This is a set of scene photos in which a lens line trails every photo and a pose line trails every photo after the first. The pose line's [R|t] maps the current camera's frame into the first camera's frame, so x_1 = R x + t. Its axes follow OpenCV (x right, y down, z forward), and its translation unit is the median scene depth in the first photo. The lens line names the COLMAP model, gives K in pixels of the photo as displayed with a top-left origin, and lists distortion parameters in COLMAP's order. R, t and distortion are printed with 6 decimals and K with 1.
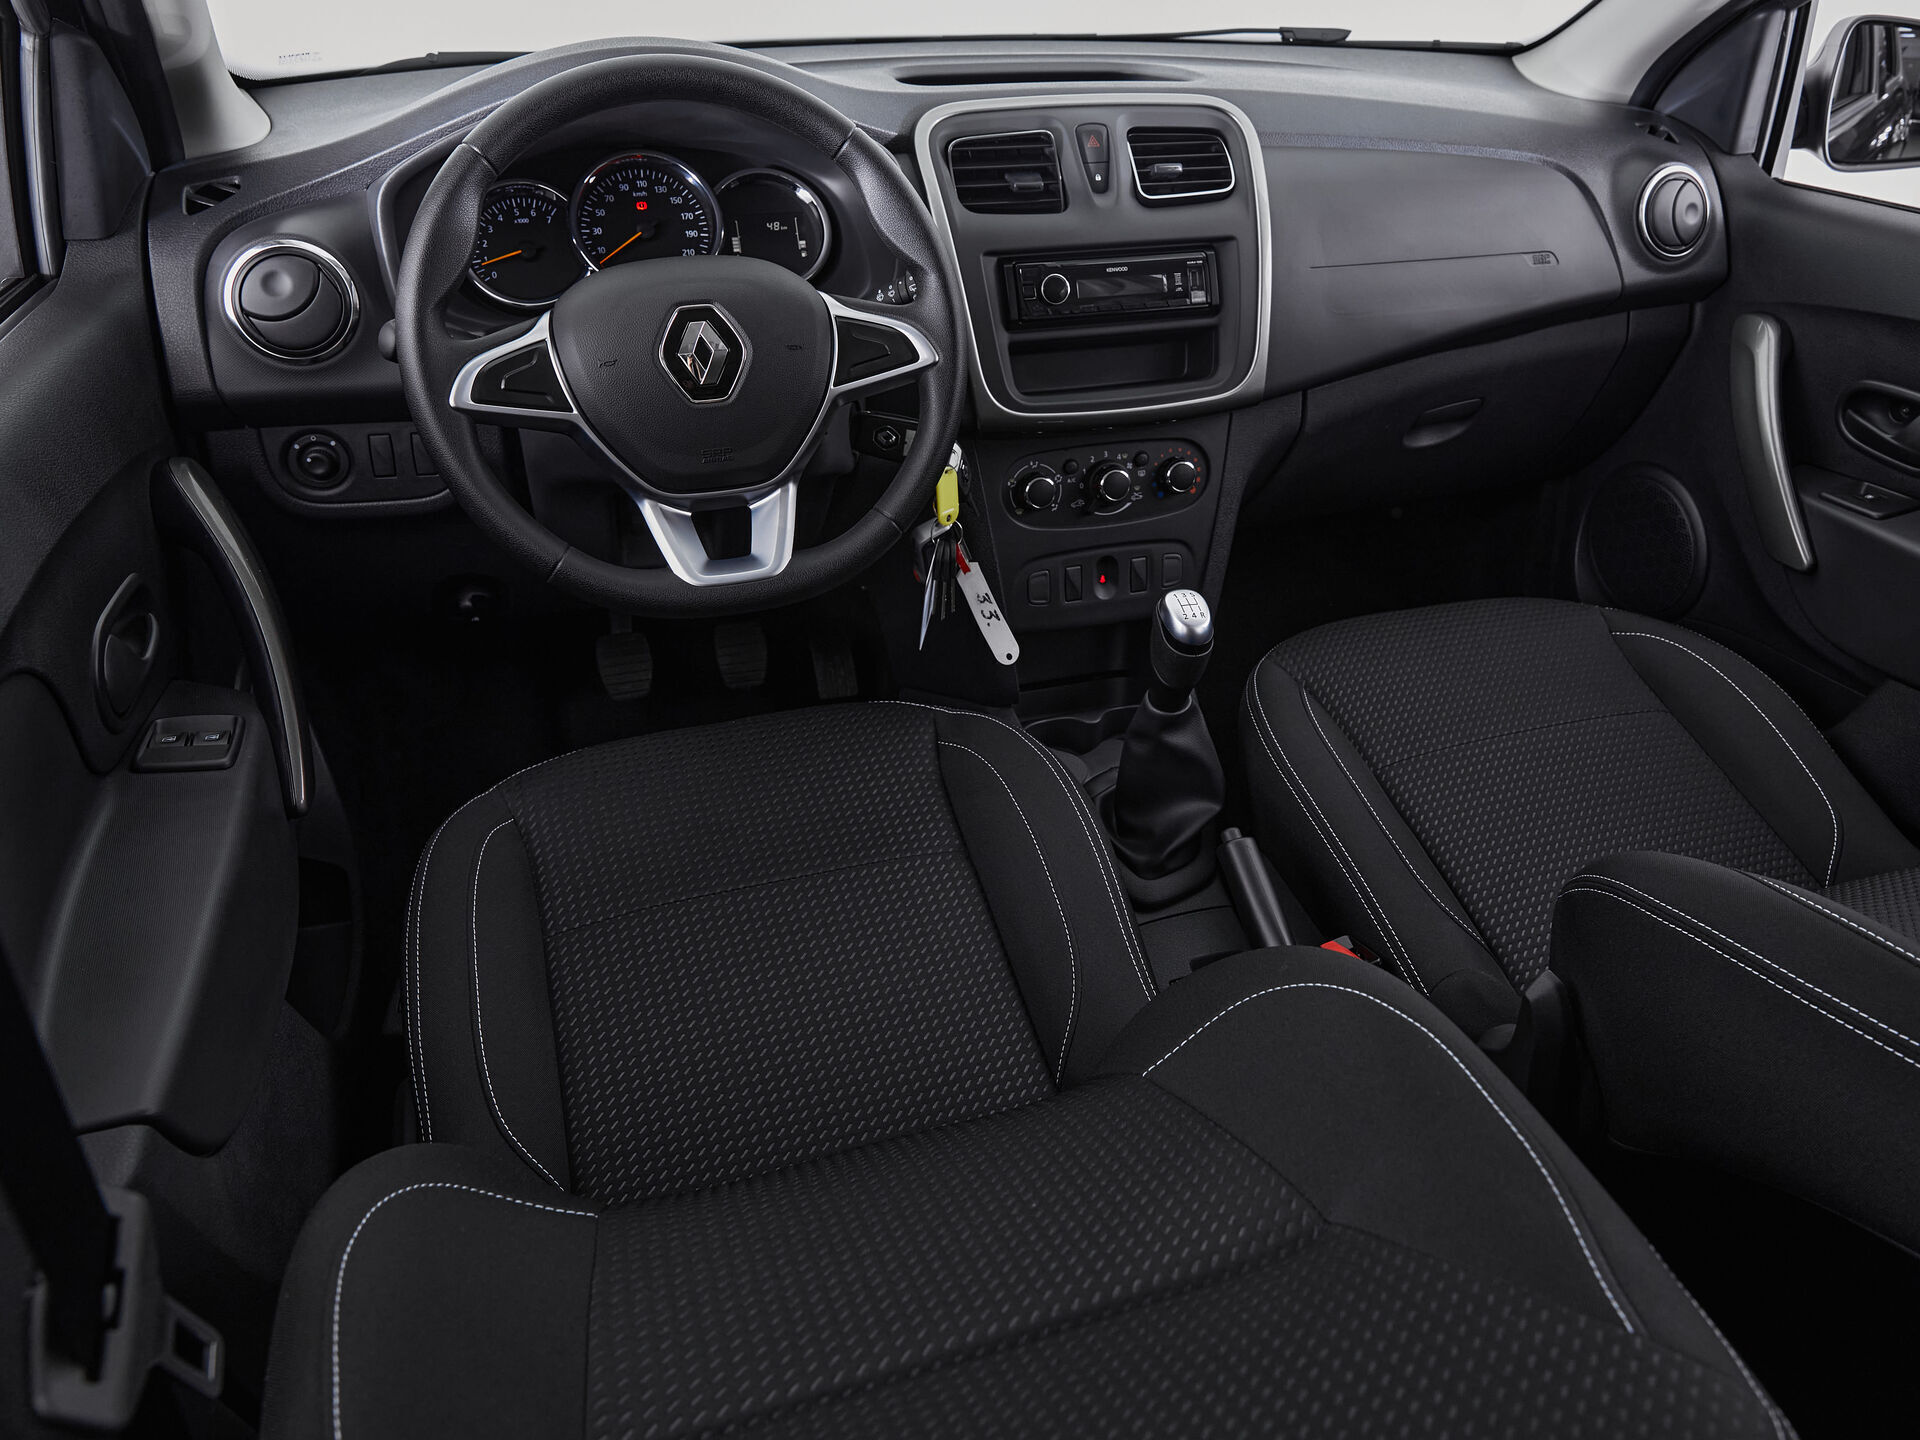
lens RADIAL K [[1401.1, 0, 1042.9], [0, 1401.1, 704.9], [0, 0, 1]] dist [-0.024922, 0.011836]
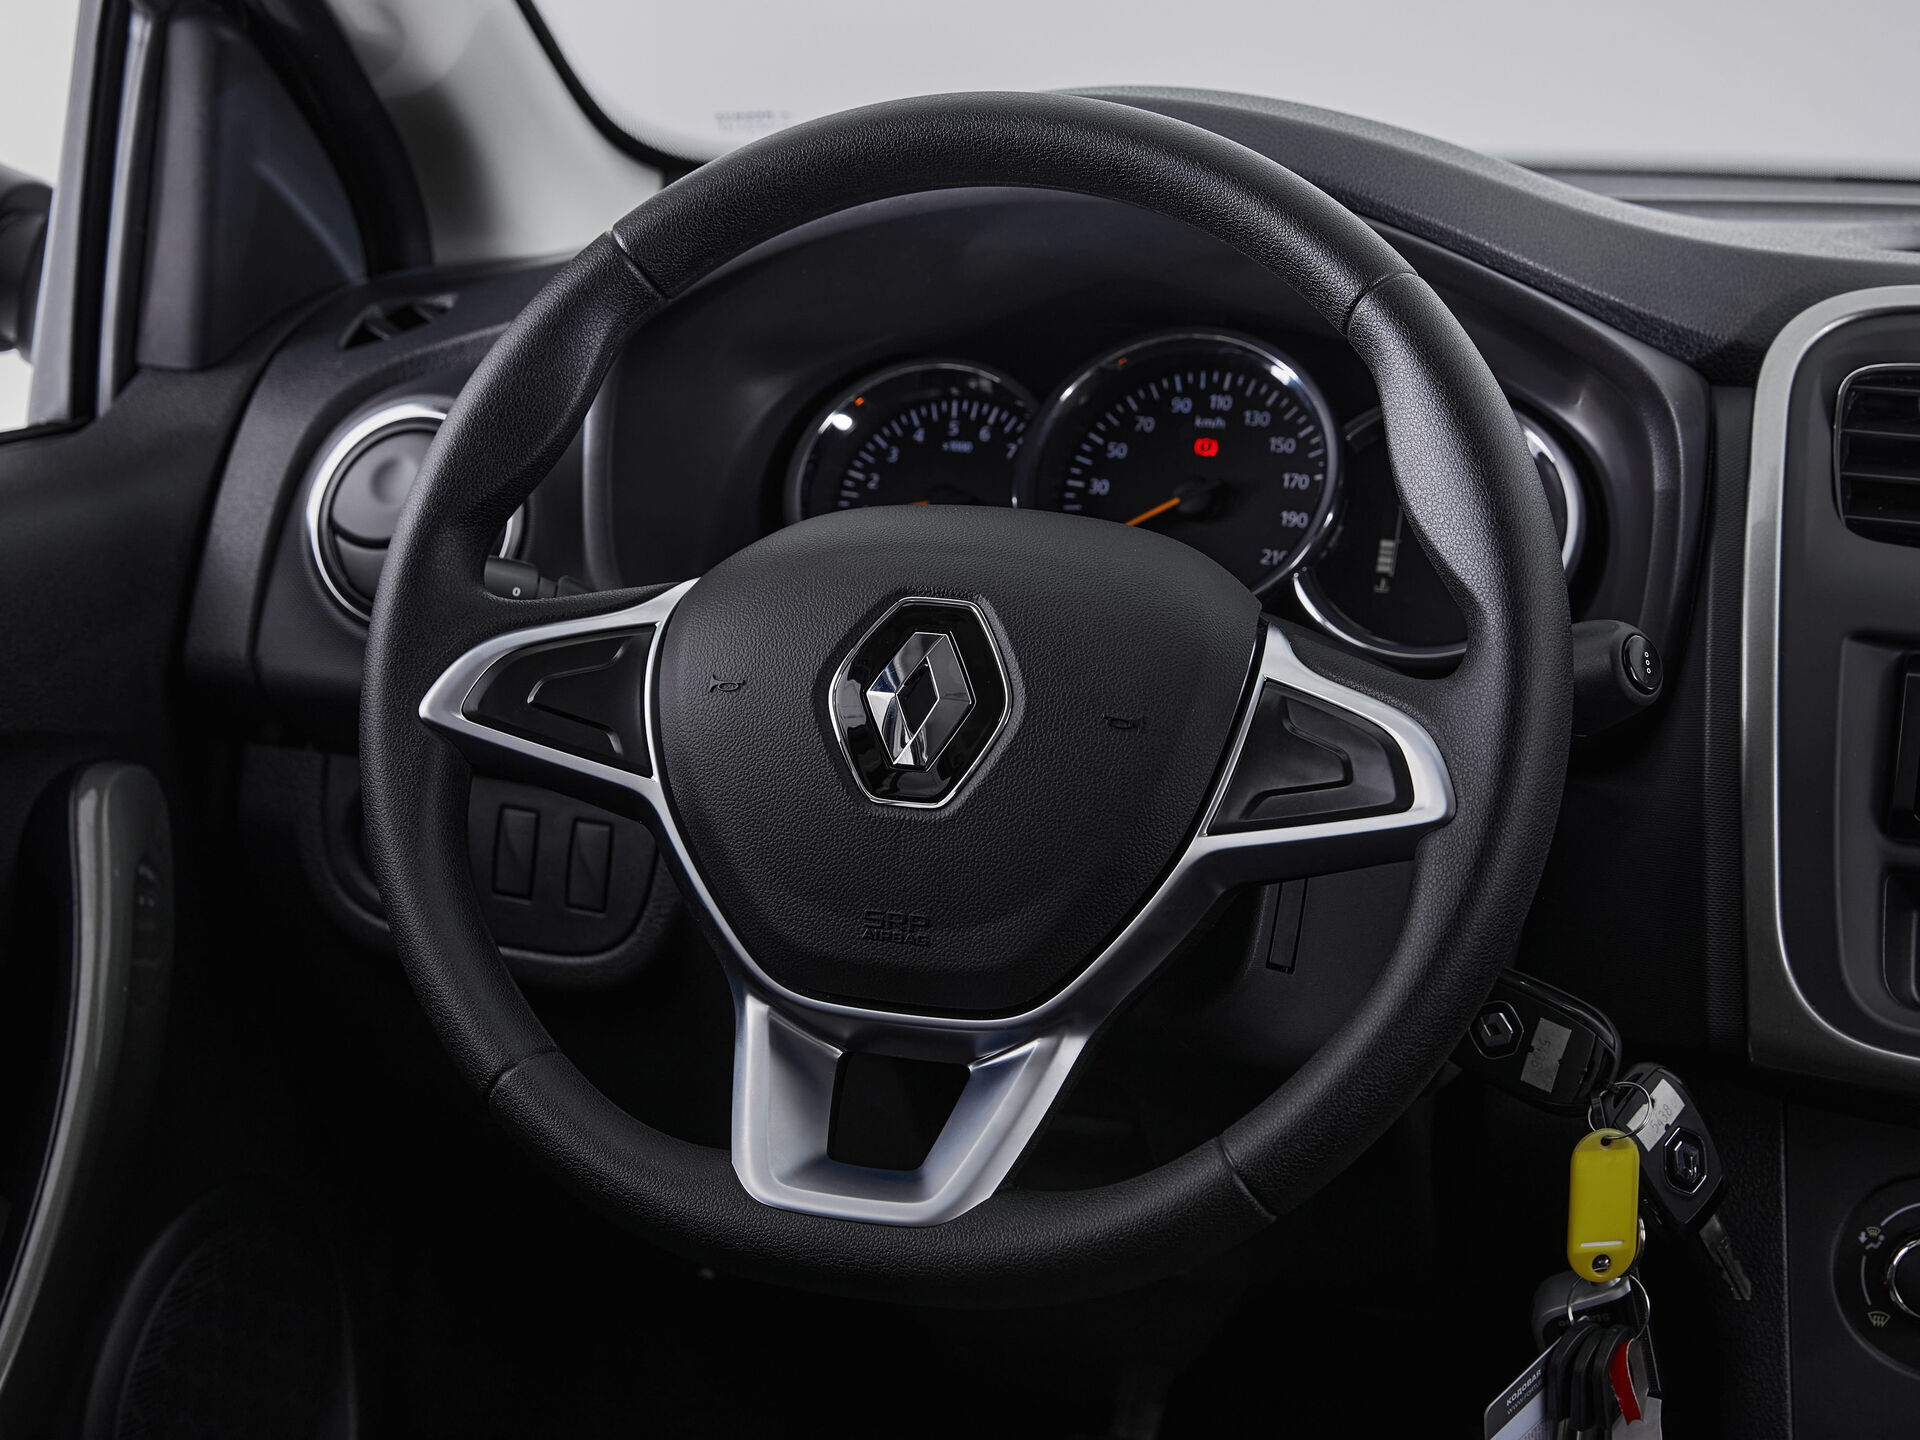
lens RADIAL K [[3689.6, 0, 959.9], [0, 3689.6, 718.1], [0, 0, 1]] dist [-0.044164, 0.000000]
pose [[0.792646, 0.137973, -0.593865, 0.358053], [-0.322427, 0.921564, -0.216244, 0.002831], [0.517448, 0.362883, 0.774960, 0.074283]]
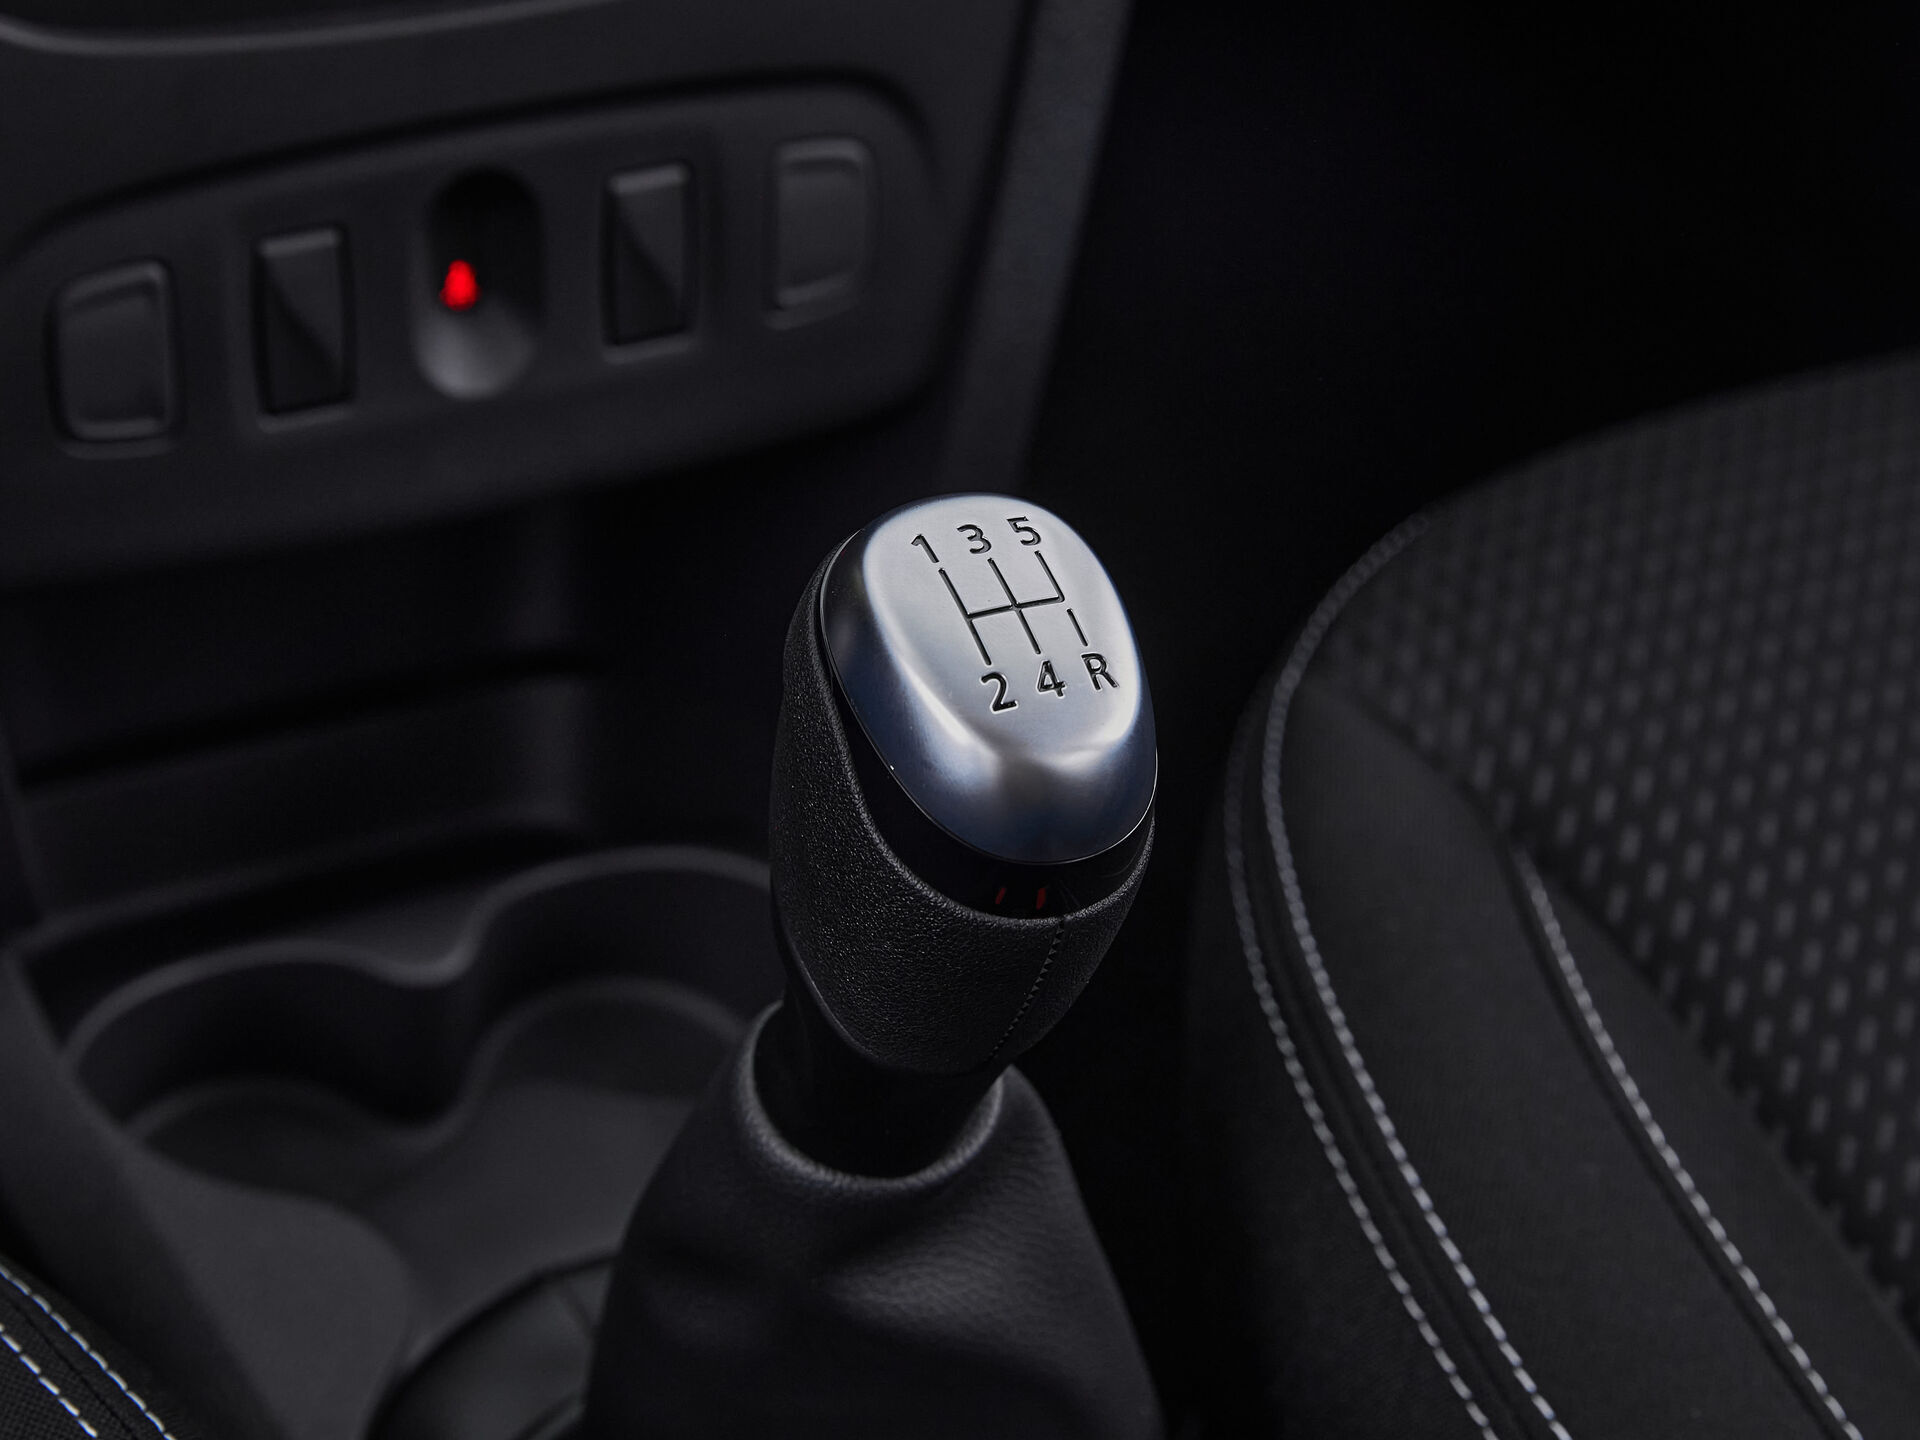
lens RADIAL K [[4087.3, 0, 959.3], [0, 4087.3, 716.5], [0, 0, 1]] dist [-0.081757, 0.000000]
pose [[0.986161, -0.035644, 0.161913, 0.019893], [0.017444, 0.993502, 0.112468, -0.101649], [-0.164870, -0.108087, 0.980375, 0.489487]]
